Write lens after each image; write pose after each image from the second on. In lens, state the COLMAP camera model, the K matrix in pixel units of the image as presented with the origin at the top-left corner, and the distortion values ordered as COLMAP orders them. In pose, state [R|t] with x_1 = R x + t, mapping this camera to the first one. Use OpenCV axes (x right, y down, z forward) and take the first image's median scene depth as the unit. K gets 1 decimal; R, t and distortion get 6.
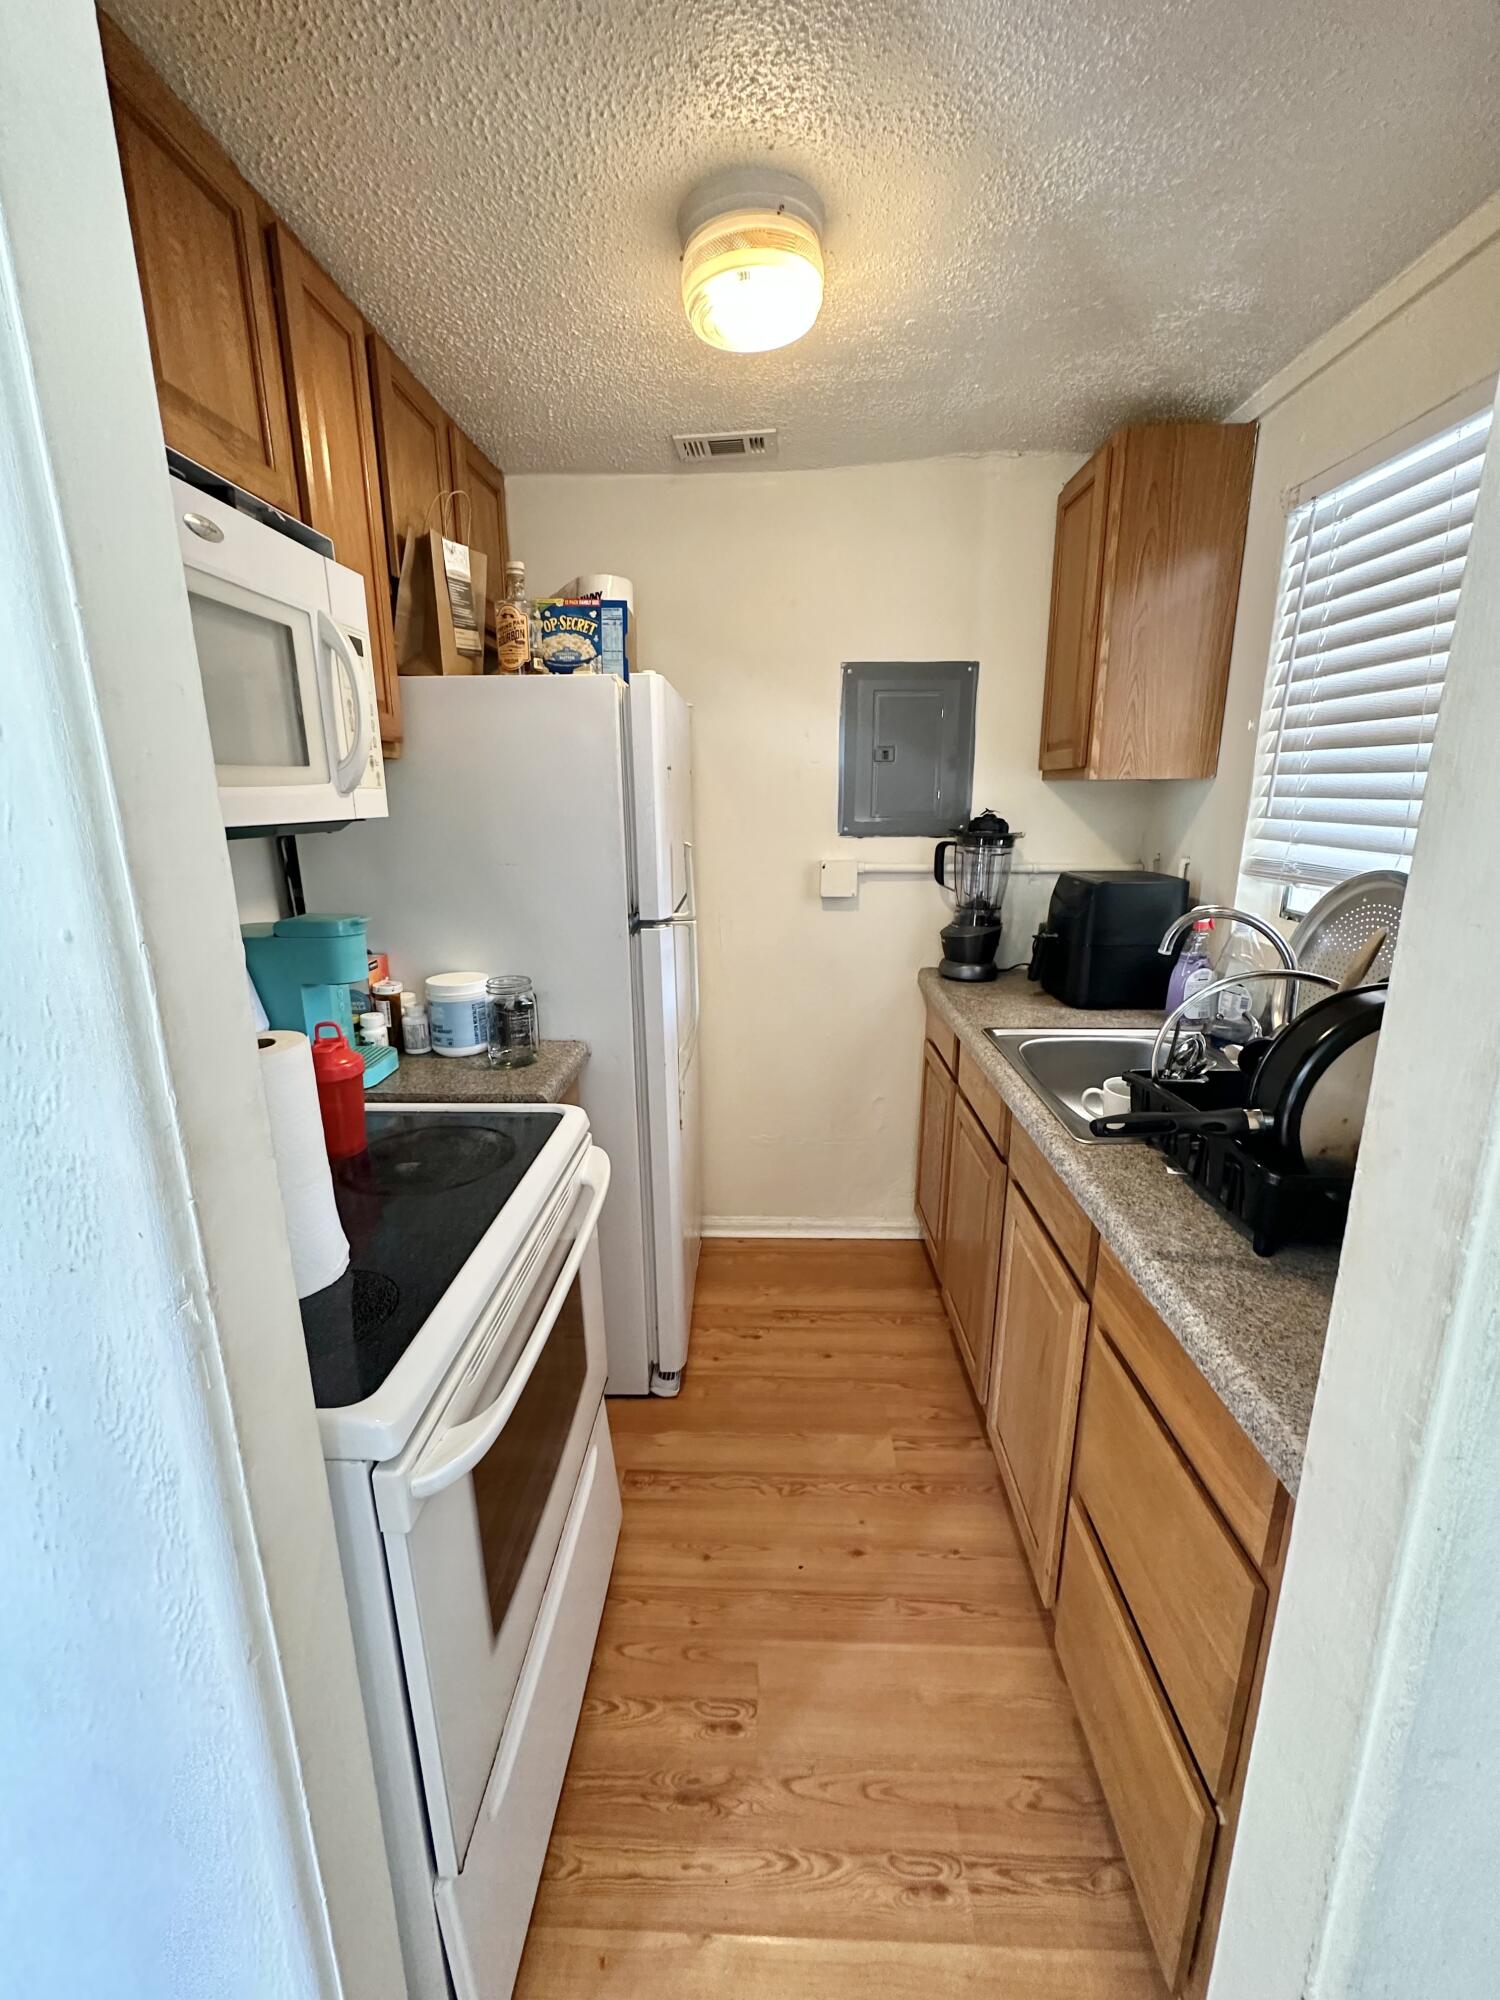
lens RADIAL K [[820.5, 0, 750.5], [0, 820.5, 1002.1], [0, 0, 1]] dist [-0.002481, 0.000267]
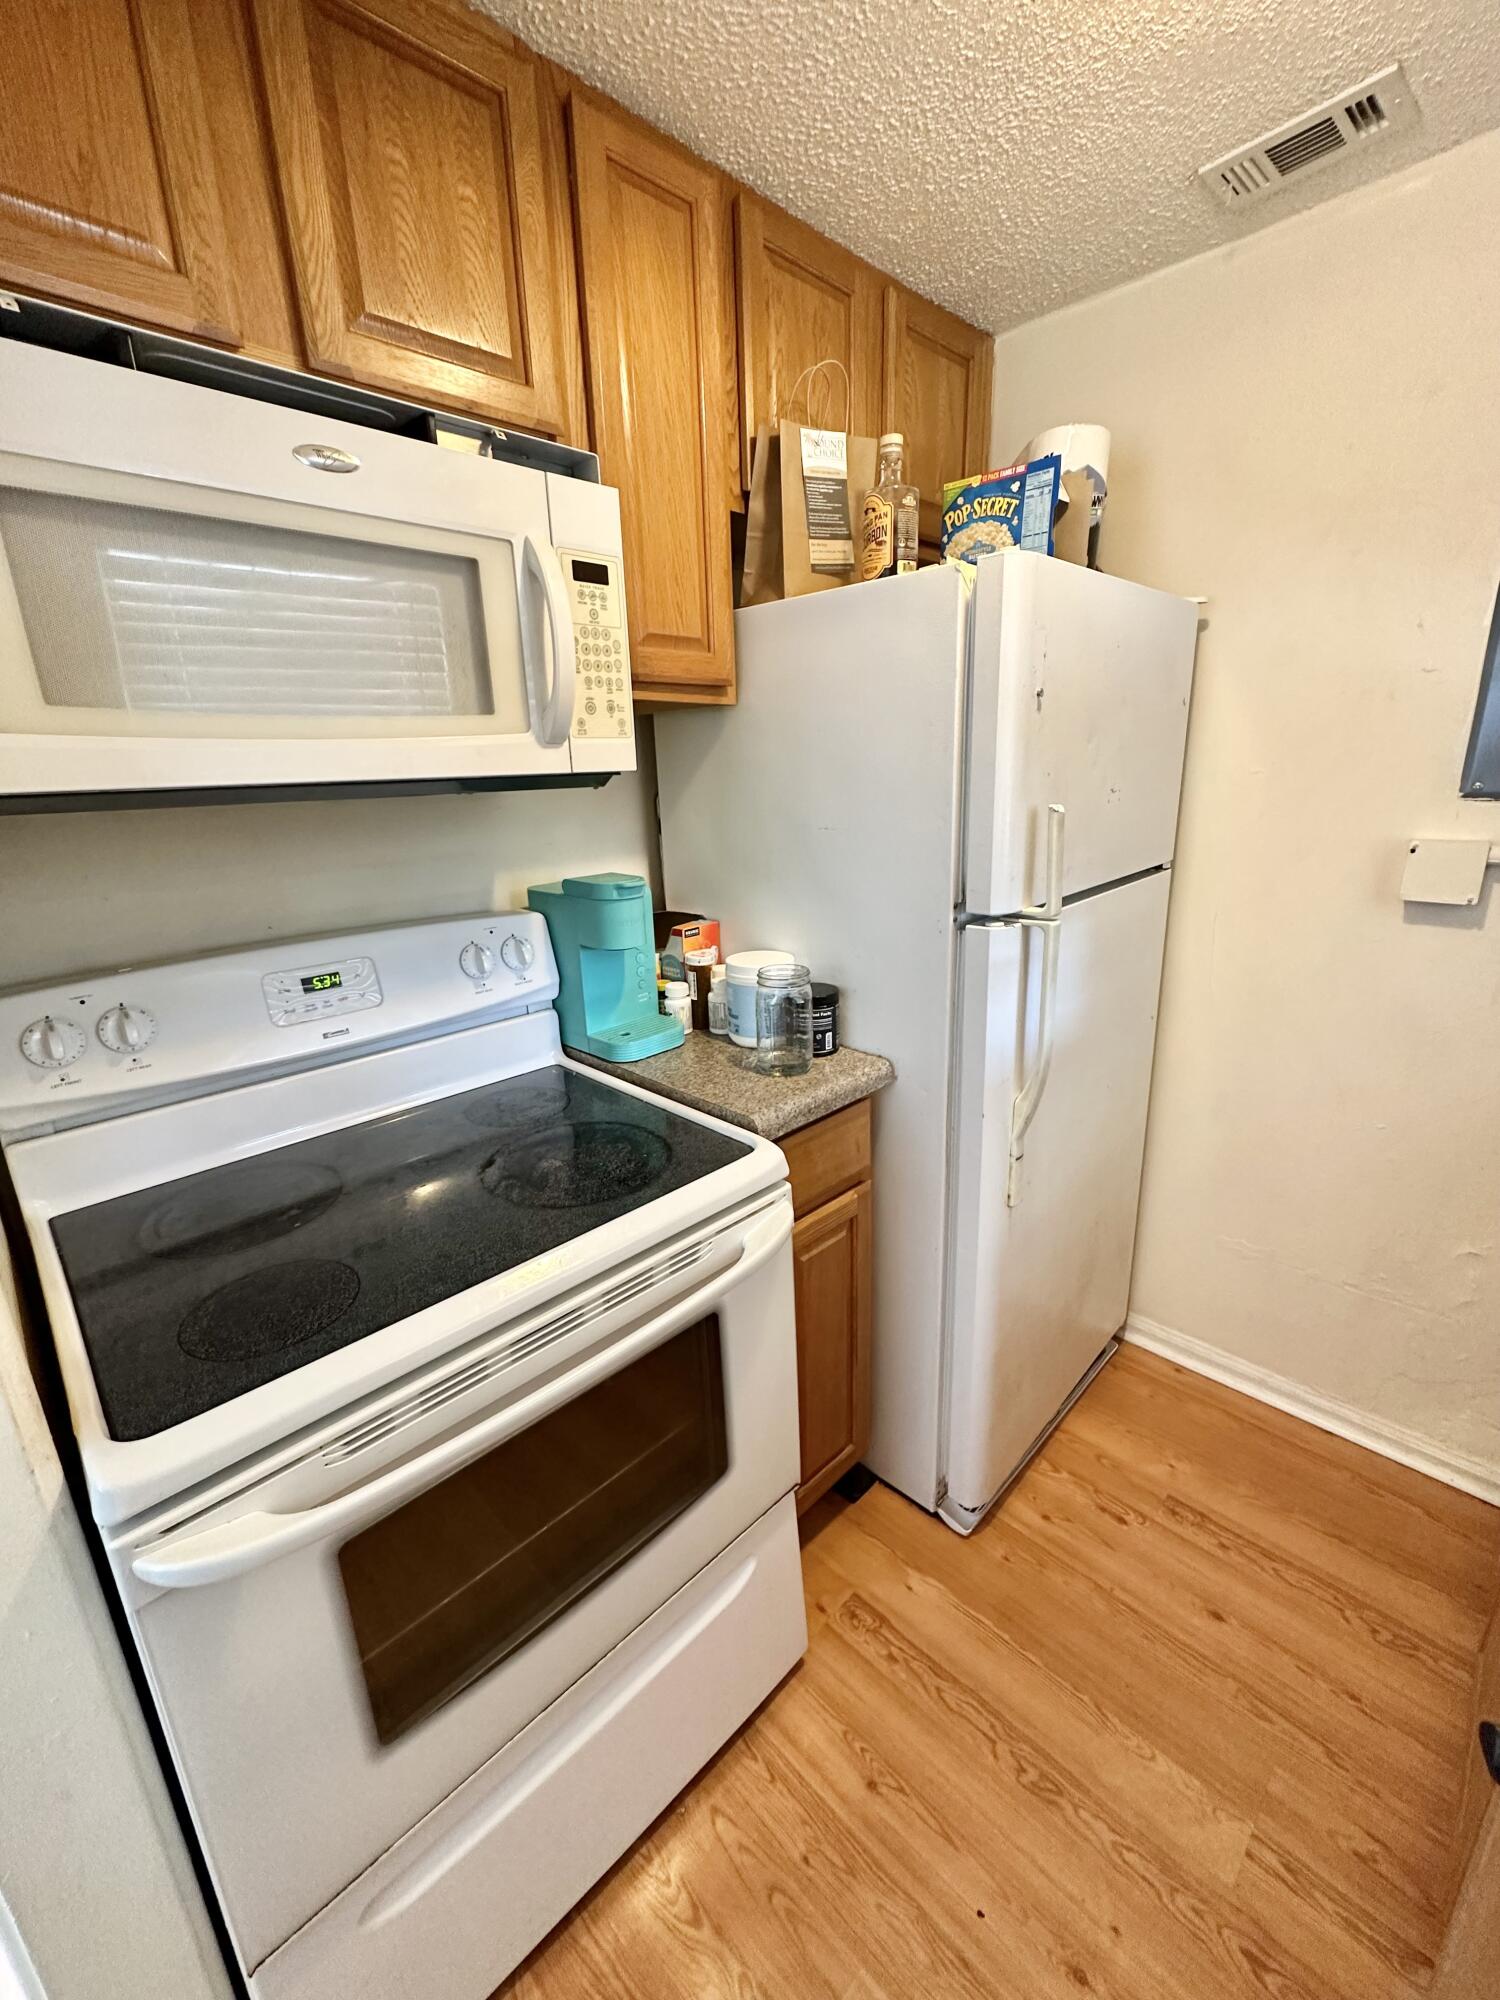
lens RADIAL K [[820.5, 0, 750.5], [0, 820.5, 1002.1], [0, 0, 1]] dist [-0.002481, 0.000267]
pose [[0.724375, 0.172775, -0.667405, 0.202565], [-0.142173, 0.984715, 0.100610, -0.062336], [0.674587, 0.022007, 0.737867, 0.314840]]
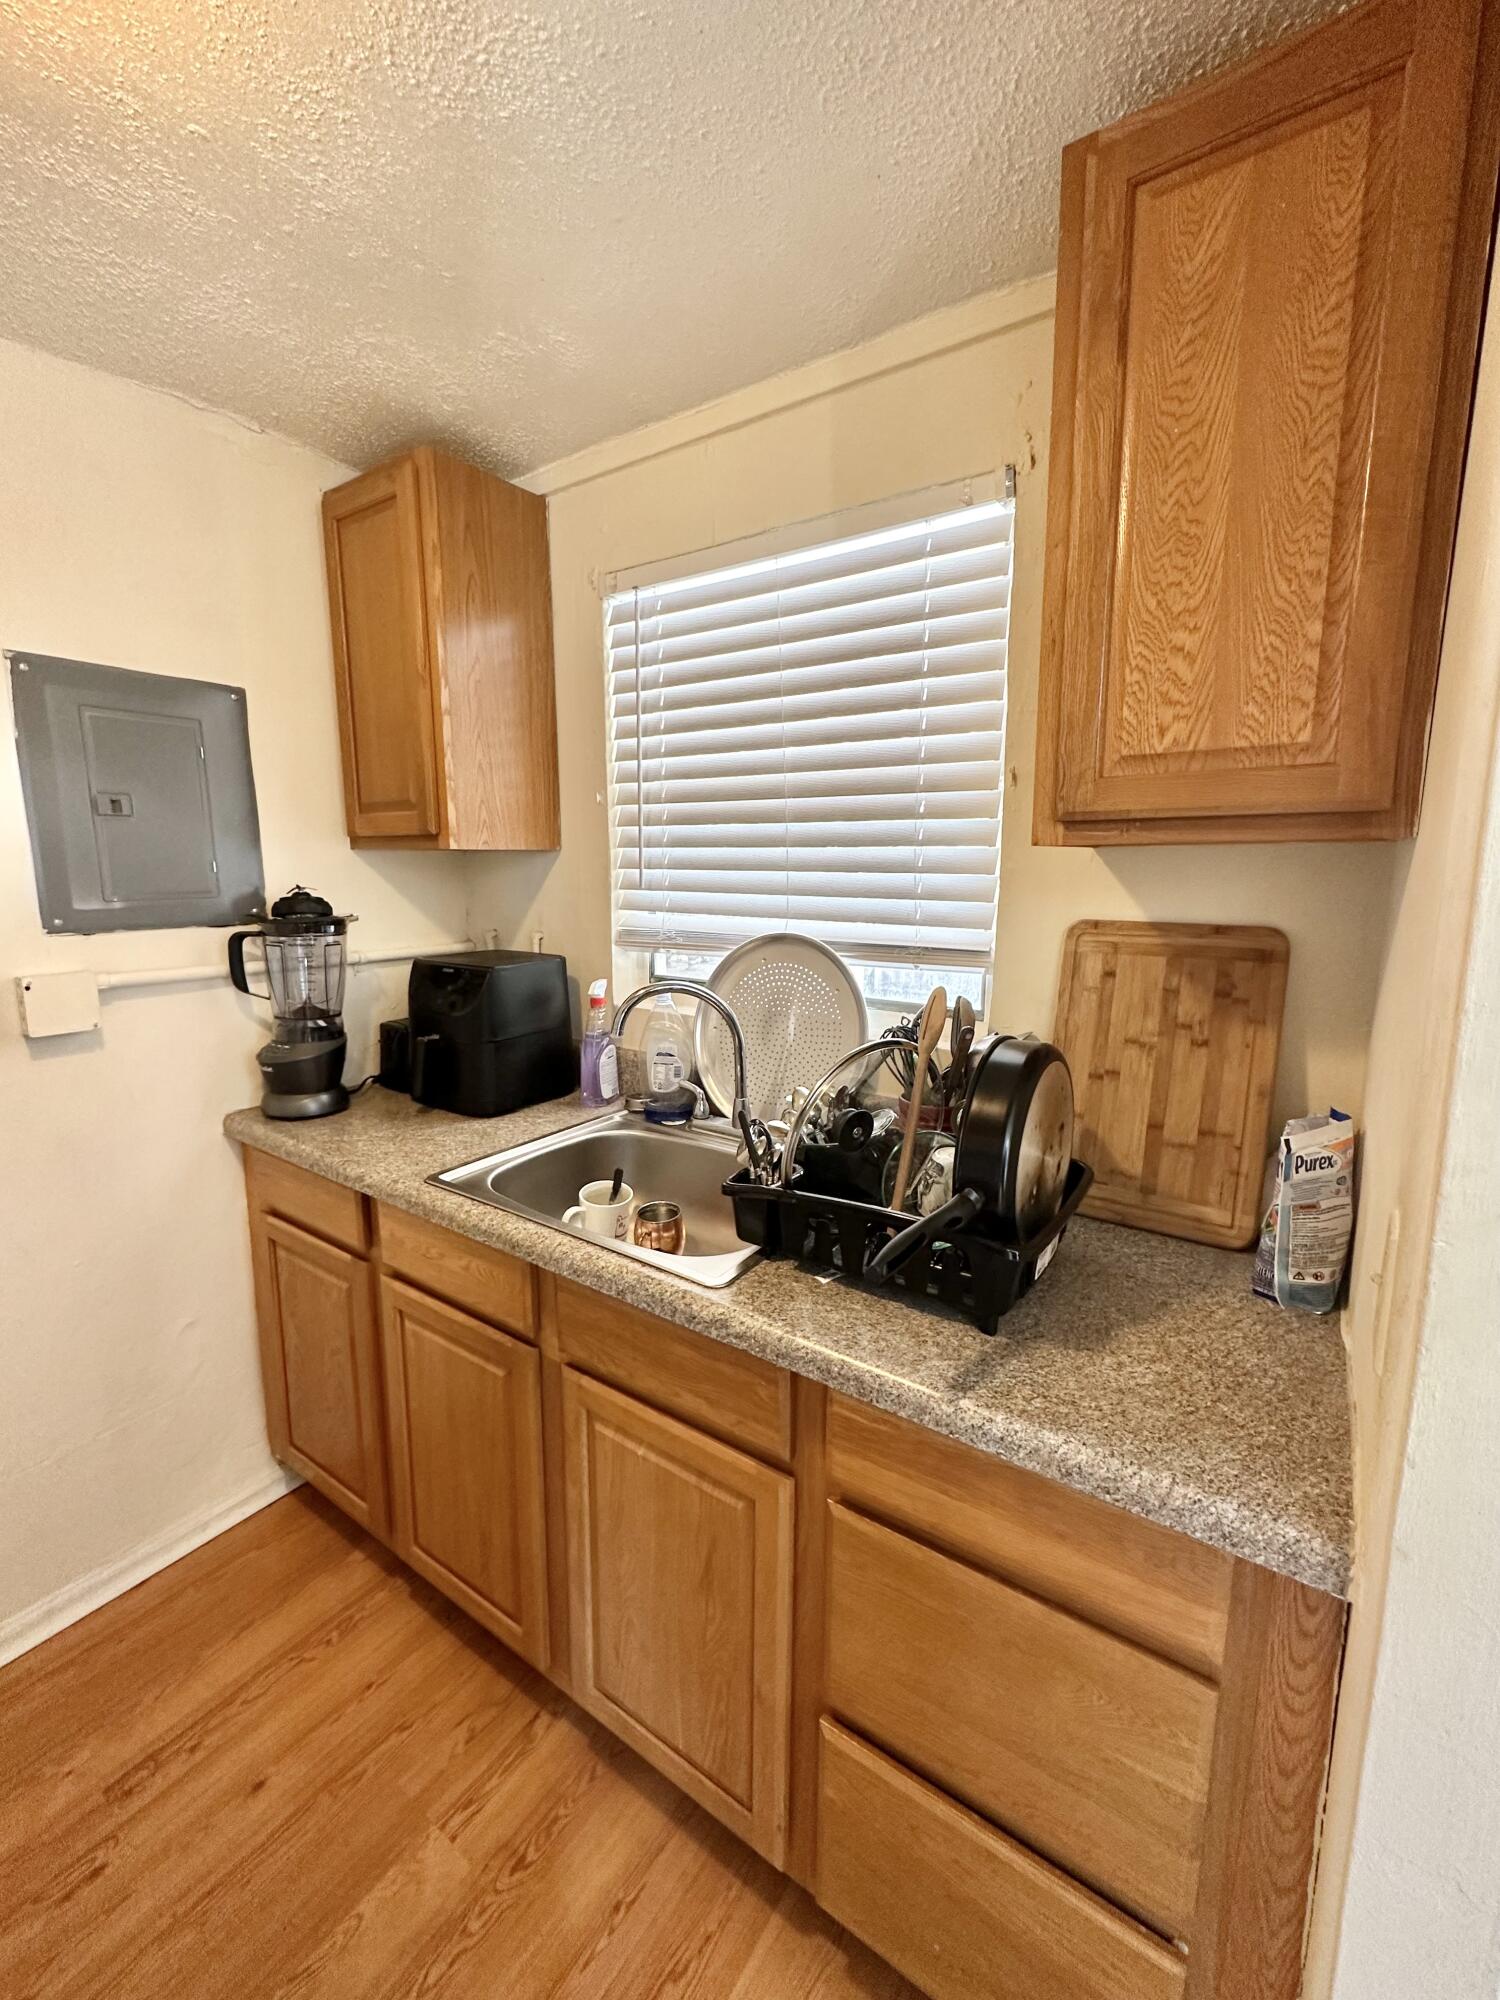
lens RADIAL K [[823.0, 0, 743.0], [0, 823.0, 1000.9], [0, 0, 1]] dist [-0.002887, 0.000187]
pose [[0.547996, -0.134066, 0.825668, -0.150394], [0.204471, 0.978598, 0.023190, -0.083592], [-0.811106, 0.156117, 0.563680, 0.330839]]
